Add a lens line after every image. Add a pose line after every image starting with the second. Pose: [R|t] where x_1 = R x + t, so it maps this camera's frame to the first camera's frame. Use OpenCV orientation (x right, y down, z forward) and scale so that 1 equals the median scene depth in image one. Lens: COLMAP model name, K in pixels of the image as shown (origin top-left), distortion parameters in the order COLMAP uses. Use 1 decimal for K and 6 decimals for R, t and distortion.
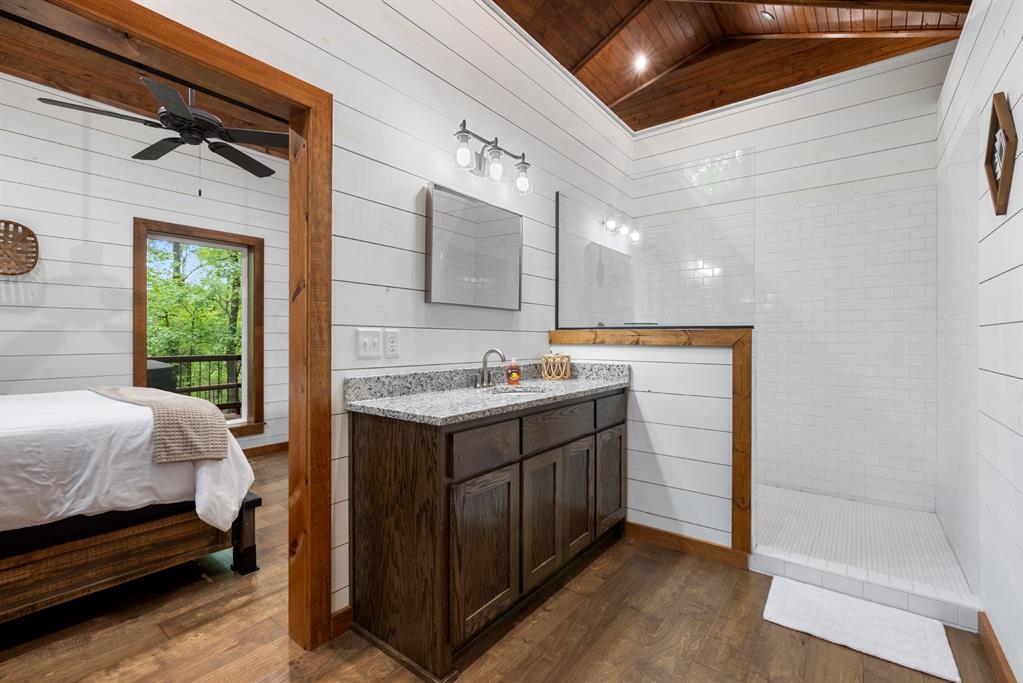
lens RADIAL K [[456.3, 0, 514.5], [0, 456.3, 336.1], [0, 0, 1]] dist [-0.009275, 0.000220]
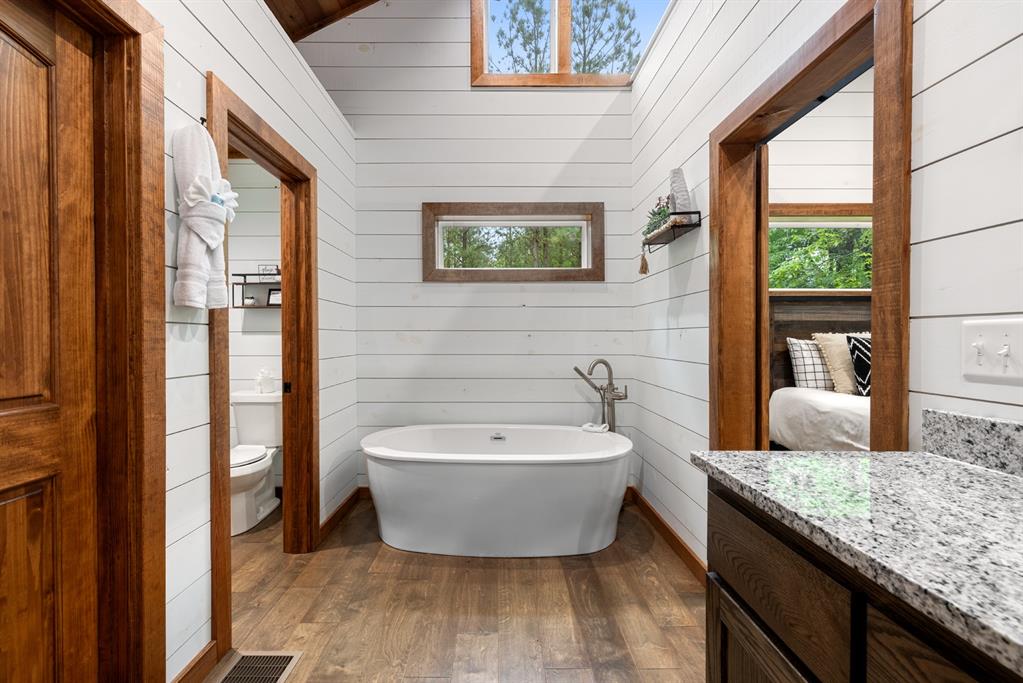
lens RADIAL K [[434.2, 0, 493.4], [0, 434.2, 345.8], [0, 0, 1]] dist [0.004130, 0.000058]
pose [[-0.801287, 0.005802, -0.598252, 0.385468], [-0.000312, 0.999949, 0.010116, 0.007116], [0.598280, 0.008292, -0.801244, 1.082434]]
